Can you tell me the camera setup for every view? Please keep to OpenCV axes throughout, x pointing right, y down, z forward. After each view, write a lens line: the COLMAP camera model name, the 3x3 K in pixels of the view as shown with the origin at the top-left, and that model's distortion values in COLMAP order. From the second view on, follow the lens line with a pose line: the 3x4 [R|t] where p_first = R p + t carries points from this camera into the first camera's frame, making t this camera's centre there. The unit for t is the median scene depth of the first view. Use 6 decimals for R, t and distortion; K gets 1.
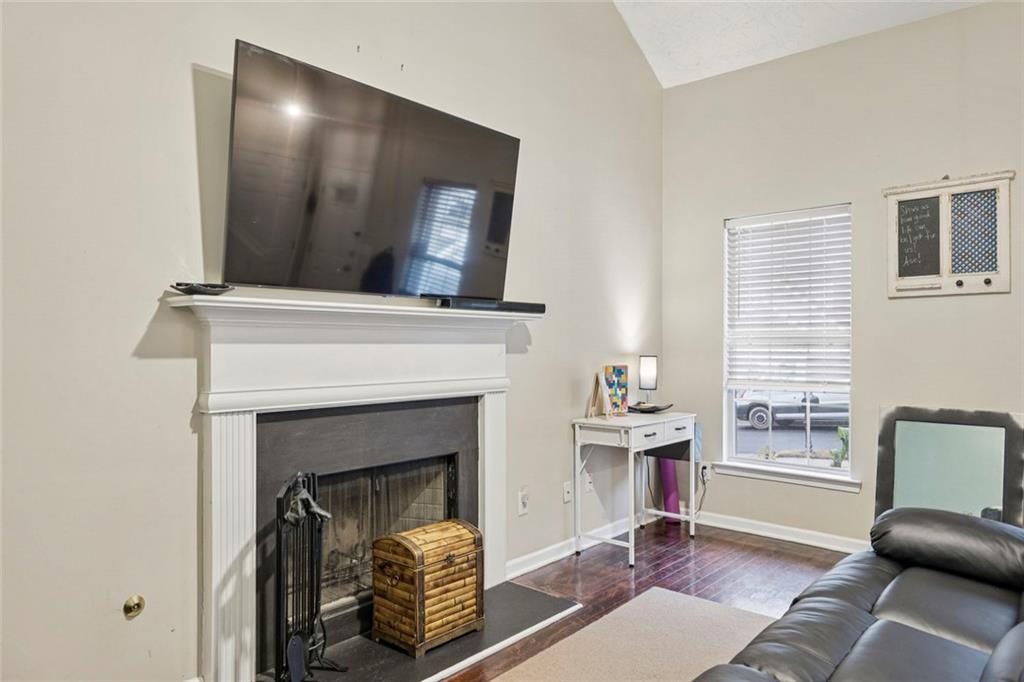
lens RADIAL K [[701.0, 0, 515.0], [0, 701.0, 338.3], [0, 0, 1]] dist [0.010103, 0.001861]
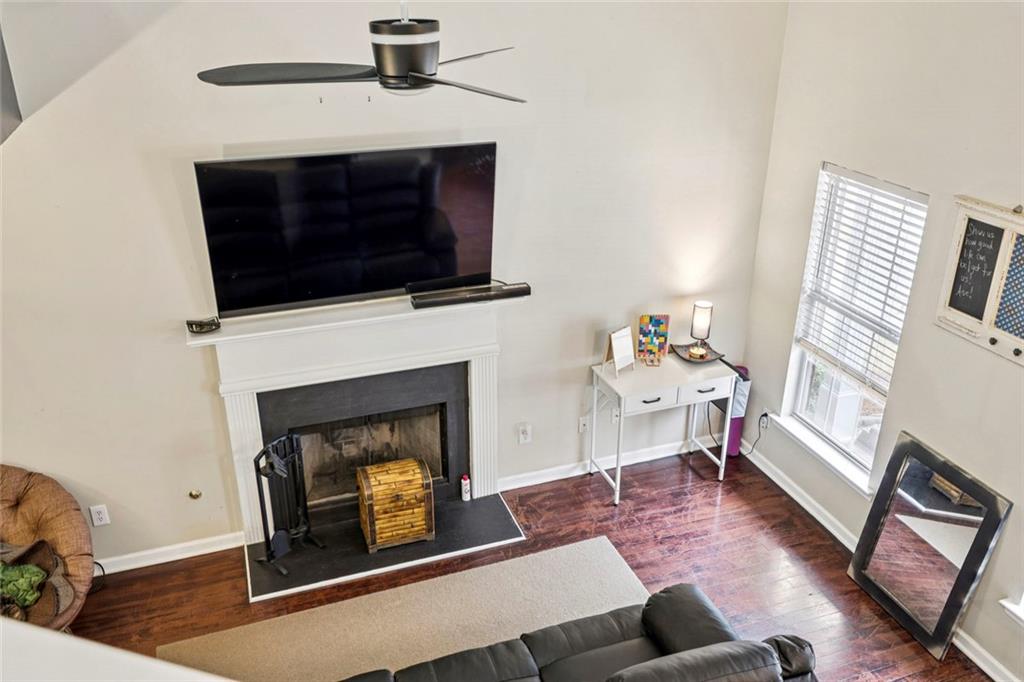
lens RADIAL K [[889.1, 0, 490.1], [0, 889.1, 346.4], [0, 0, 1]] dist [0.028157, -0.019119]
pose [[0.861151, 0.210842, -0.462564, 0.763784], [0.010490, 0.902368, 0.430840, -0.663088], [0.508242, -0.375870, 0.774862, -0.140613]]
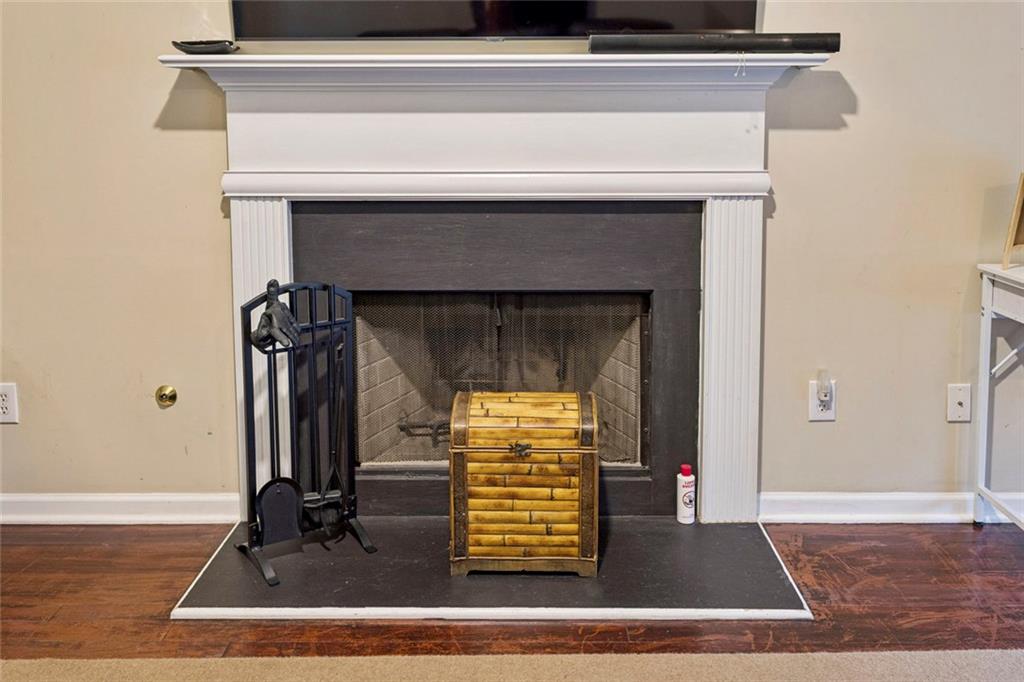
lens RADIAL K [[889.1, 0, 494.8], [0, 889.1, 201.5], [0, 0, 1]] dist [0.028157, -0.019119]
pose [[0.635301, 0.071495, -0.768948, 0.473552], [0.009317, 0.994923, 0.100203, 0.007174], [0.772209, -0.070823, 0.631410, 0.458864]]
